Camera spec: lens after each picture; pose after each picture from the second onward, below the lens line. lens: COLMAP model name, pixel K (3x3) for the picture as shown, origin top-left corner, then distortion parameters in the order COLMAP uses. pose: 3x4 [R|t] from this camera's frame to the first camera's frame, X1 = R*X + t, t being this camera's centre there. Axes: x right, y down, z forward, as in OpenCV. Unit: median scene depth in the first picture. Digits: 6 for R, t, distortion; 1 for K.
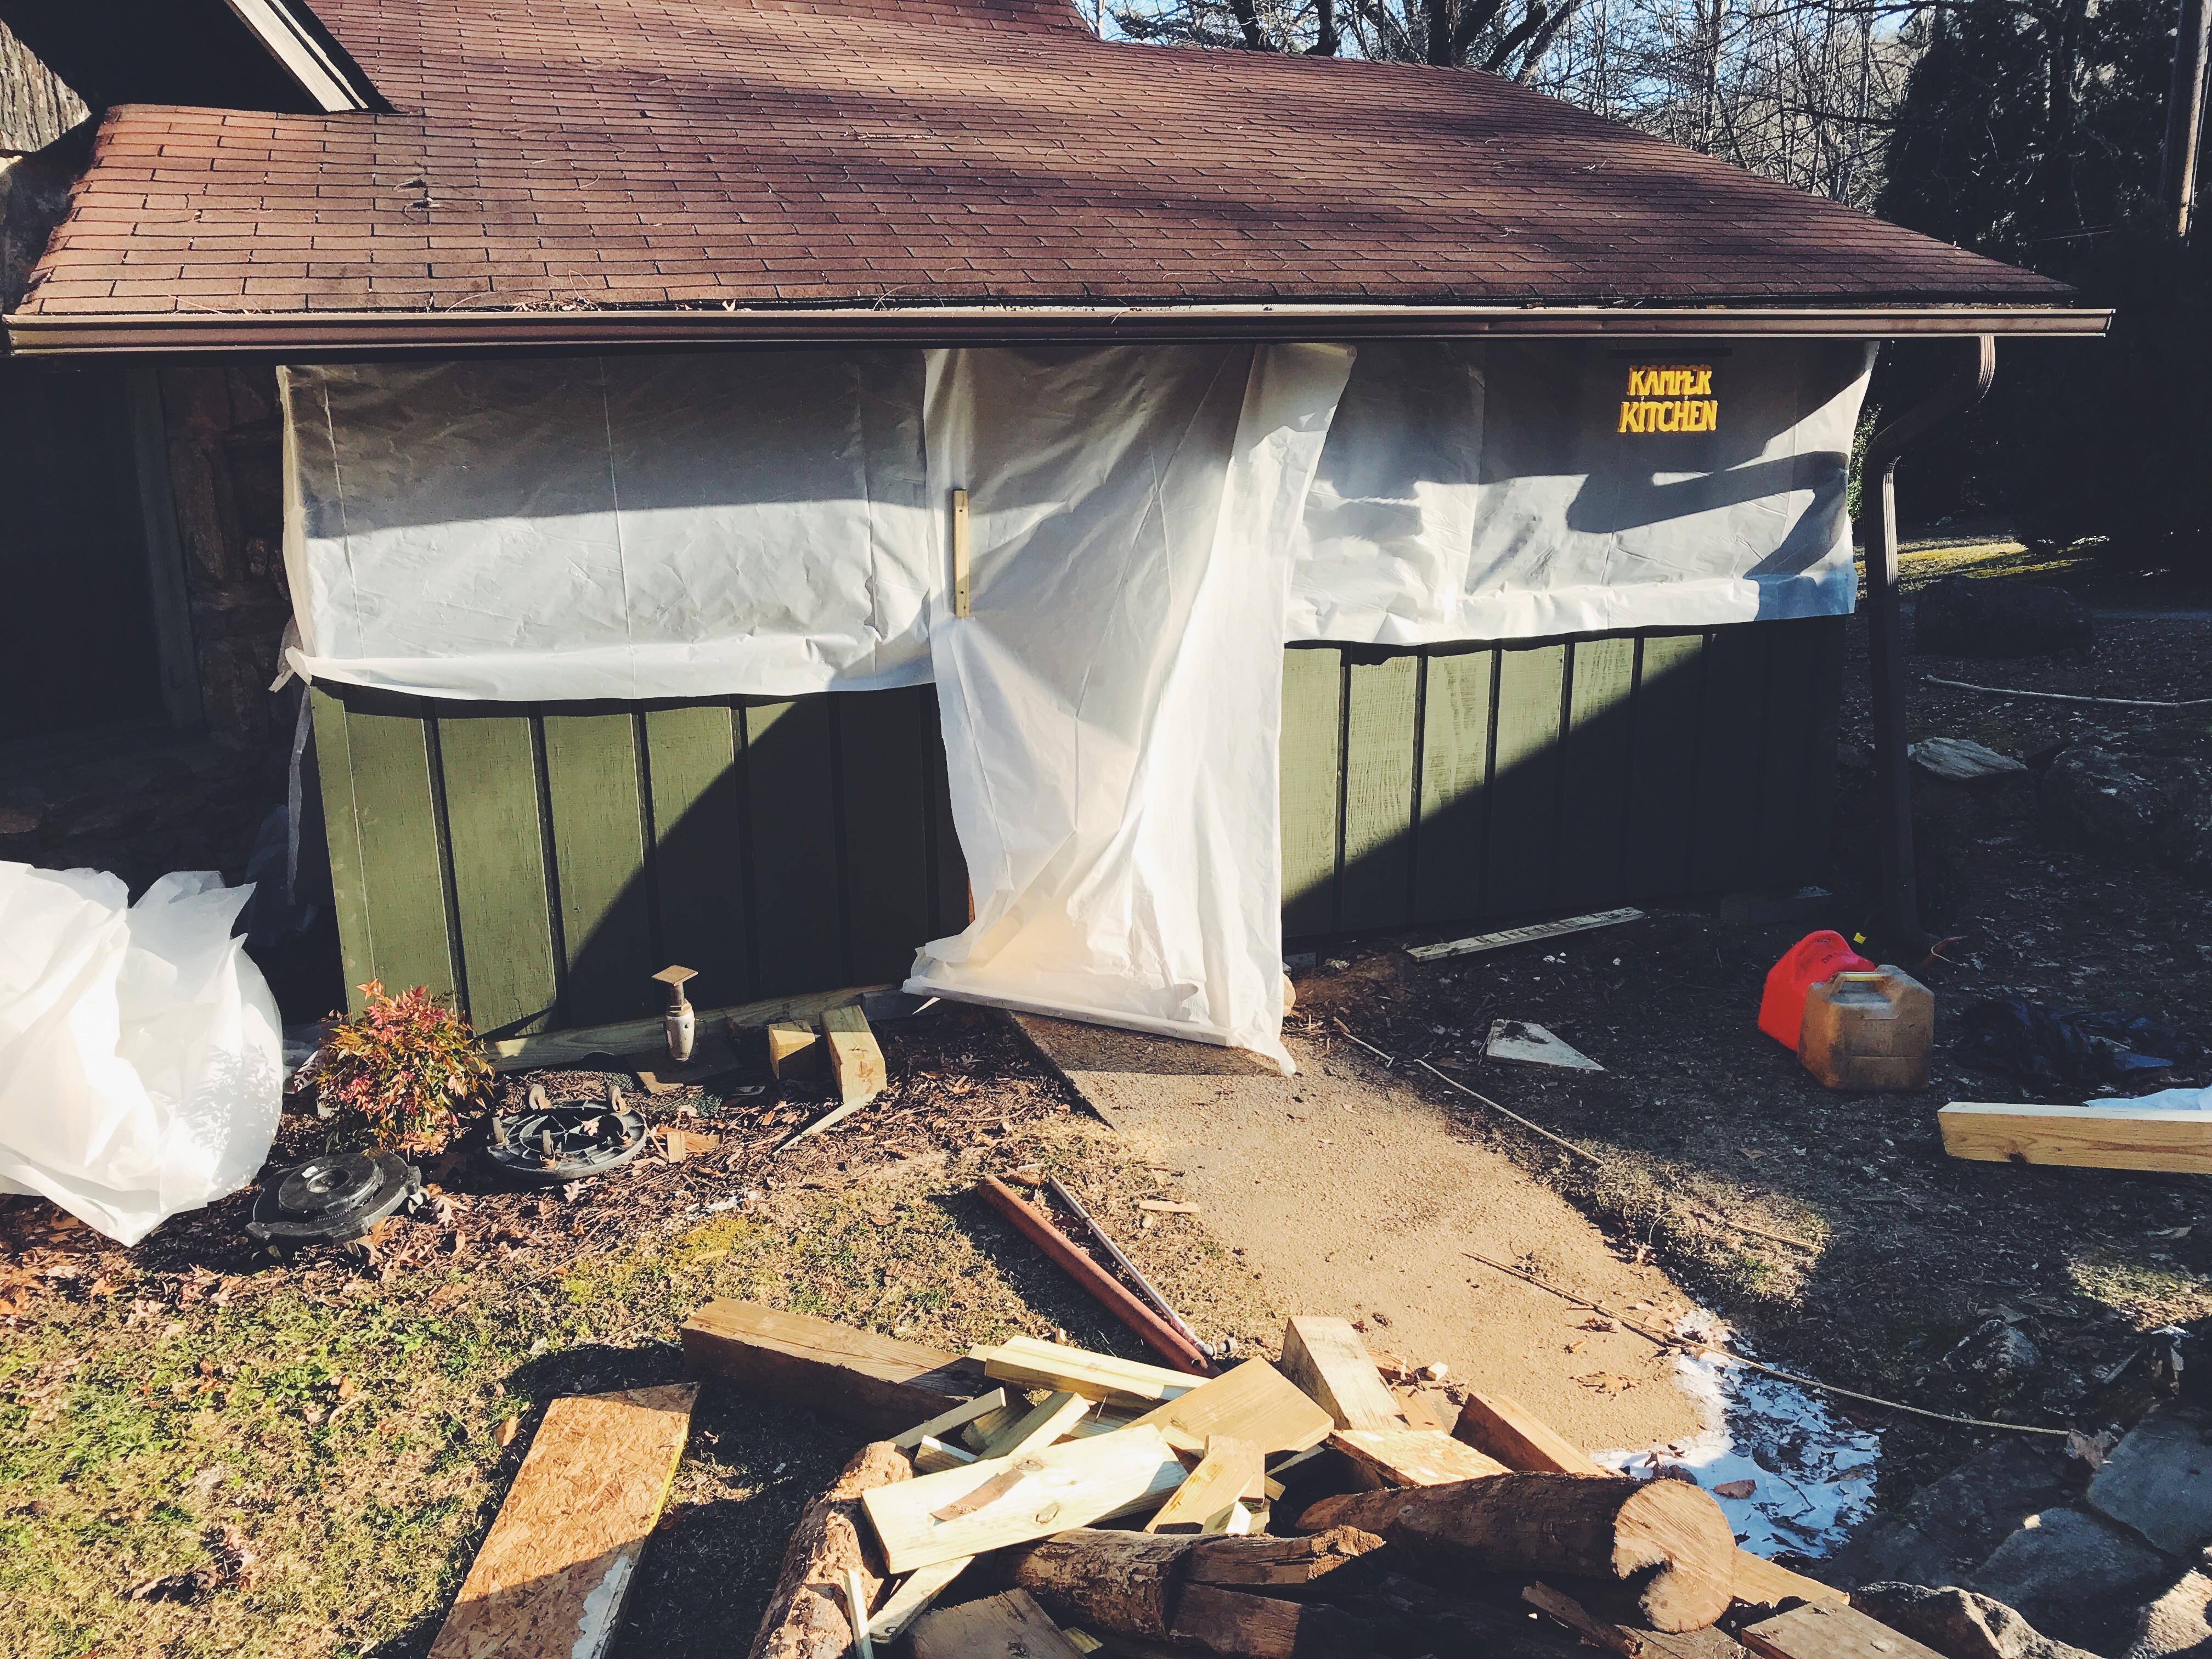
lens RADIAL K [[1828.5, 0, 1098.9], [0, 1828.5, 822.3], [0, 0, 1]] dist [-0.020723, -0.004239]
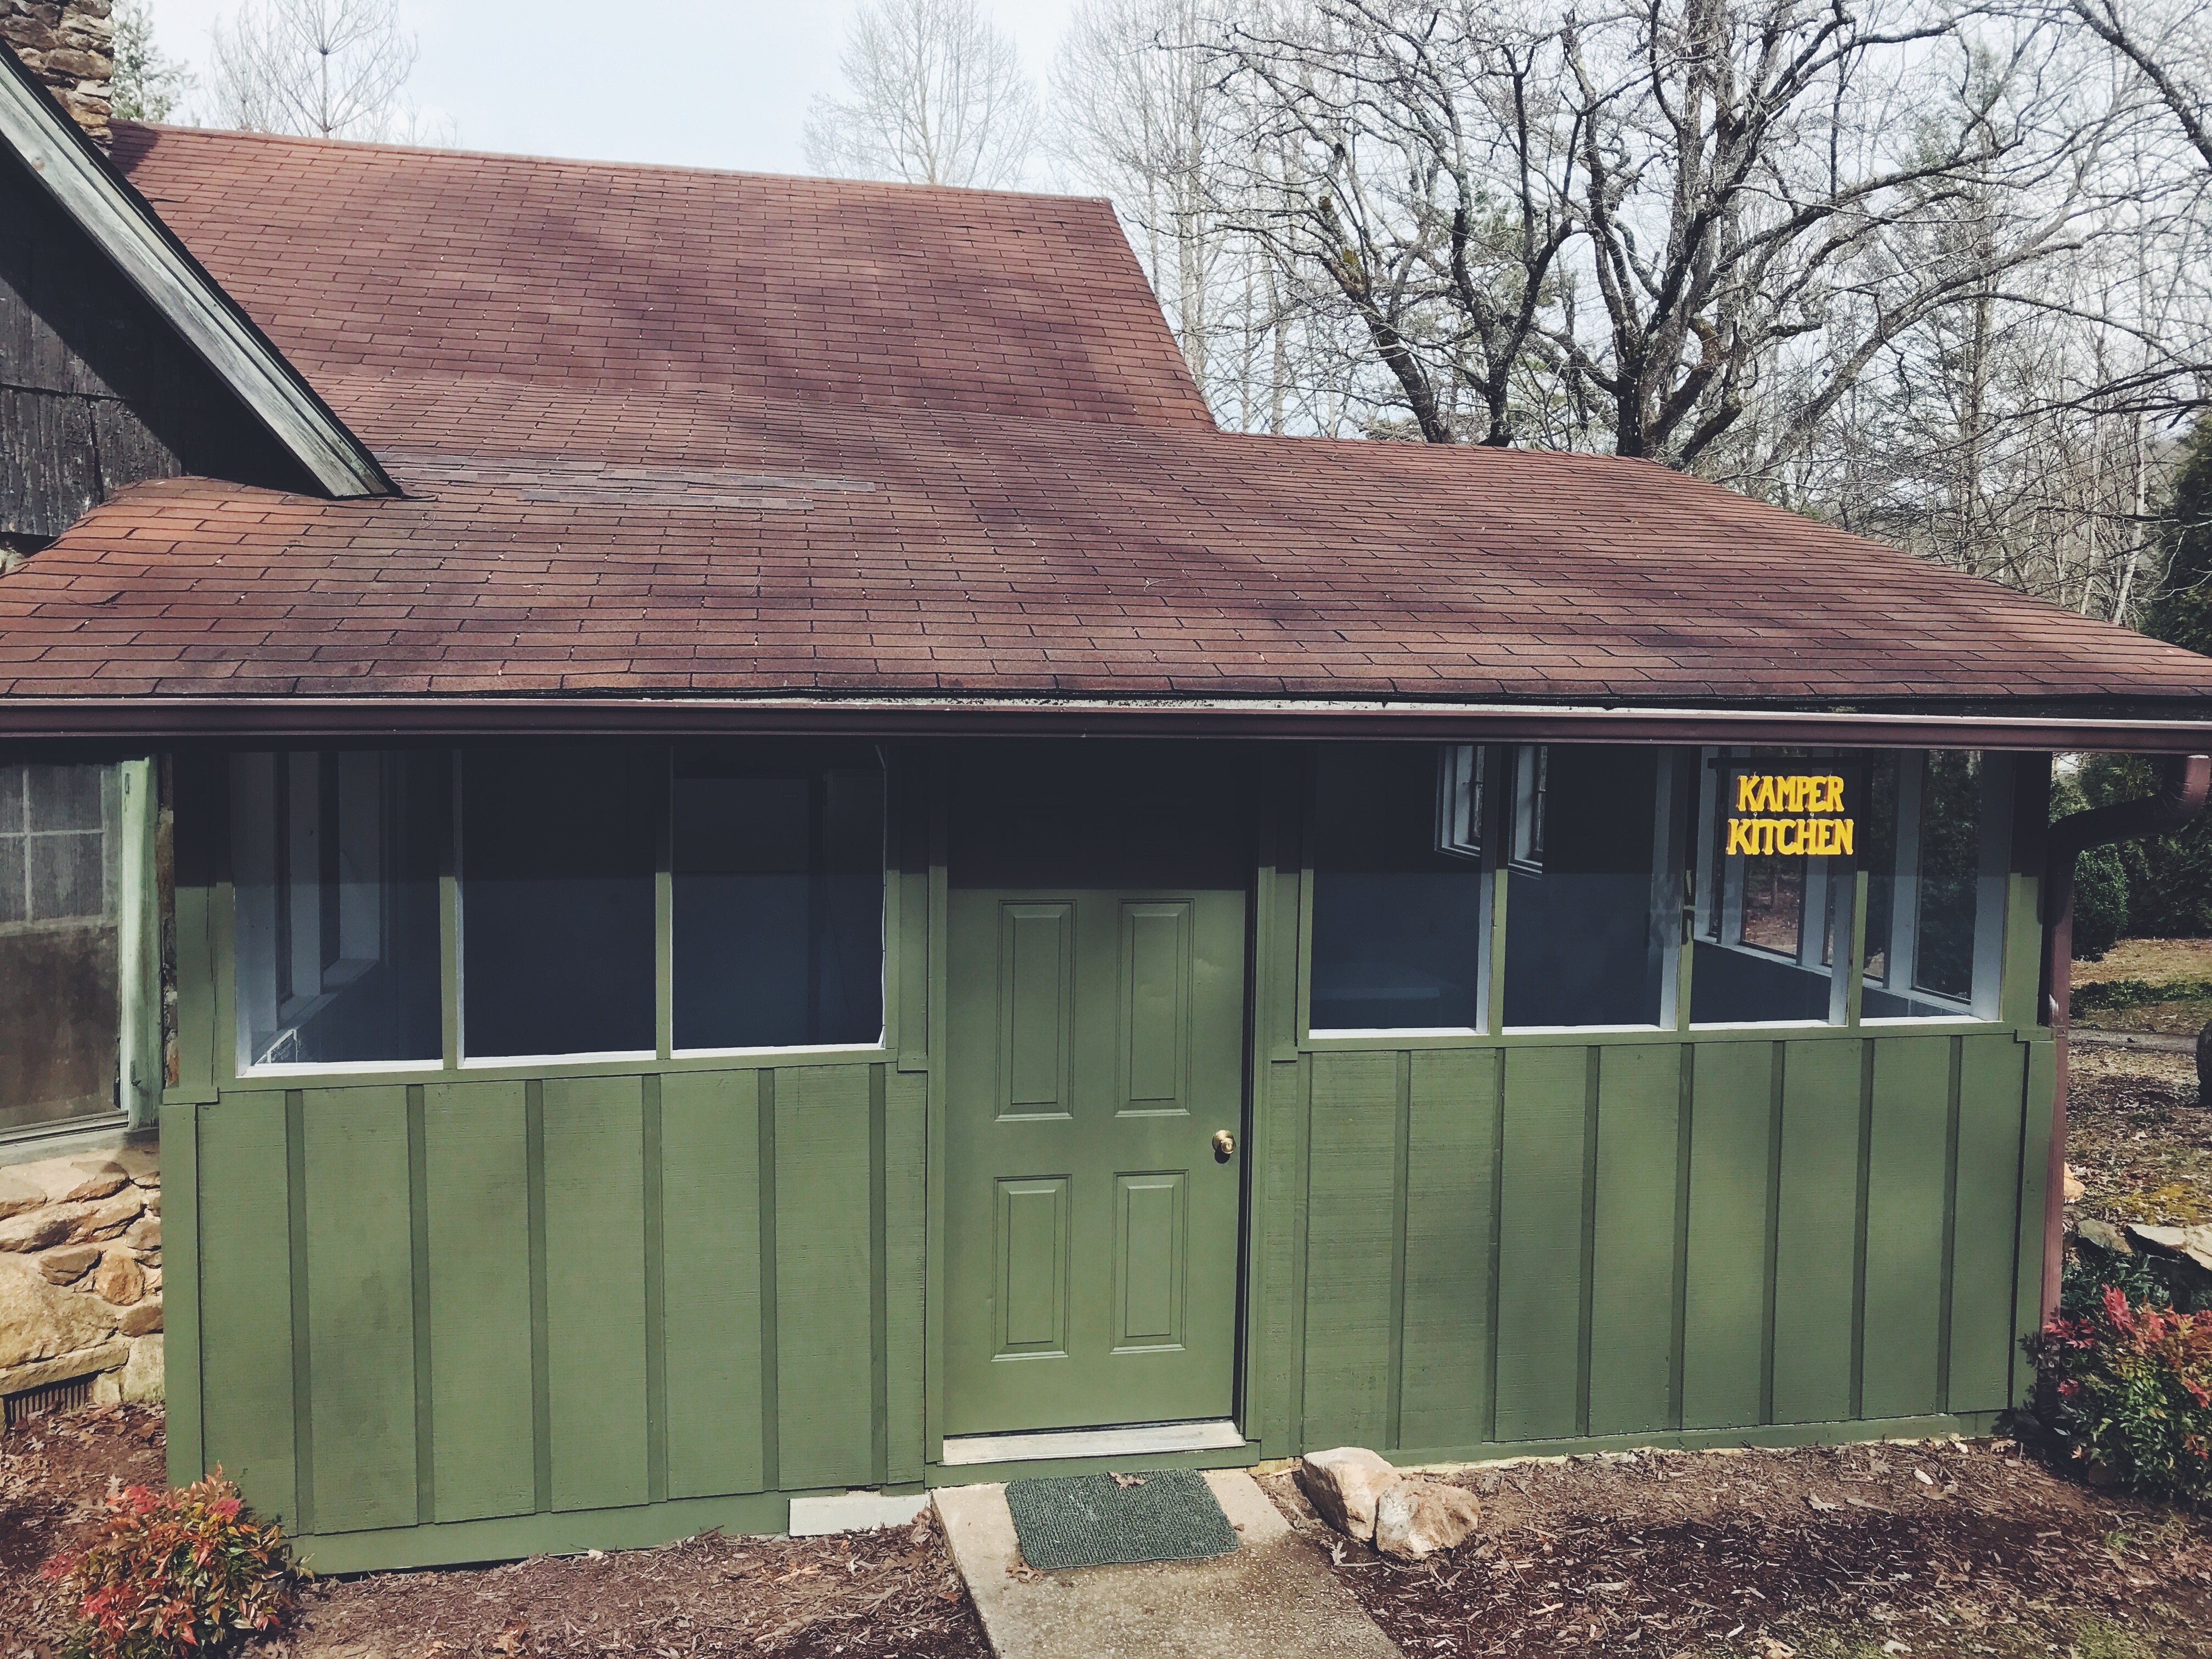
lens RADIAL K [[1828.5, 0, 1114.2], [0, 1828.5, 834.0], [0, 0, 1]] dist [-0.020723, -0.004239]
pose [[0.987097, 0.022495, -0.158539, 0.140345], [-0.054212, 0.978562, -0.198691, -0.041889], [0.150670, 0.204722, 0.967154, 0.149547]]
